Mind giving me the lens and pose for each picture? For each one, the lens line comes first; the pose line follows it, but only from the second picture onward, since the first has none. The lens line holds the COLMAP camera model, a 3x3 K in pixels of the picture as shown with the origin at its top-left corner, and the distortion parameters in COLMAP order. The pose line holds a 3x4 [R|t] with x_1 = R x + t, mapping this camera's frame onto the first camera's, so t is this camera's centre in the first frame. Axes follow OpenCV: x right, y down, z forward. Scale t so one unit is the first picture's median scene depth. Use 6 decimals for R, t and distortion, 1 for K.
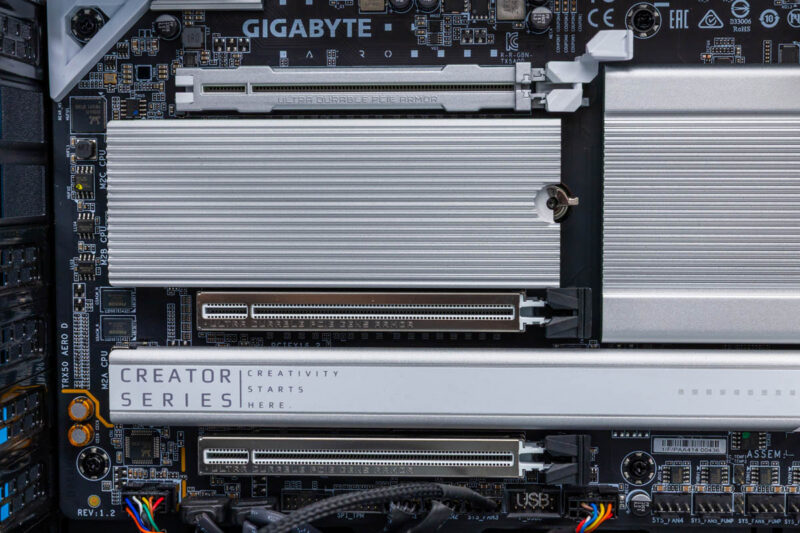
lens RADIAL K [[1741.9, 0, 381.1], [0, 1741.9, 331.3], [0, 0, 1]] dist [0.009686, 0.002149]
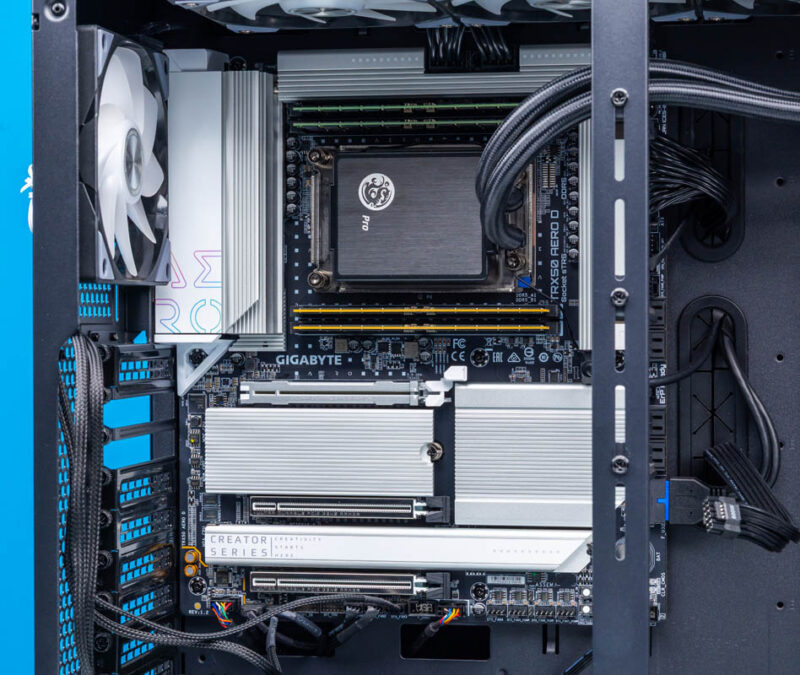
lens RADIAL K [[2300.9, 0, 400.2], [0, 2300.9, 322.2], [0, 0, 1]] dist [0.036997, 0.190660]
pose [[0.993443, 0.000249, -0.114329, 0.350656], [-0.008699, 0.997263, -0.073418, -0.029173], [0.113998, 0.073931, 0.990726, -1.523201]]
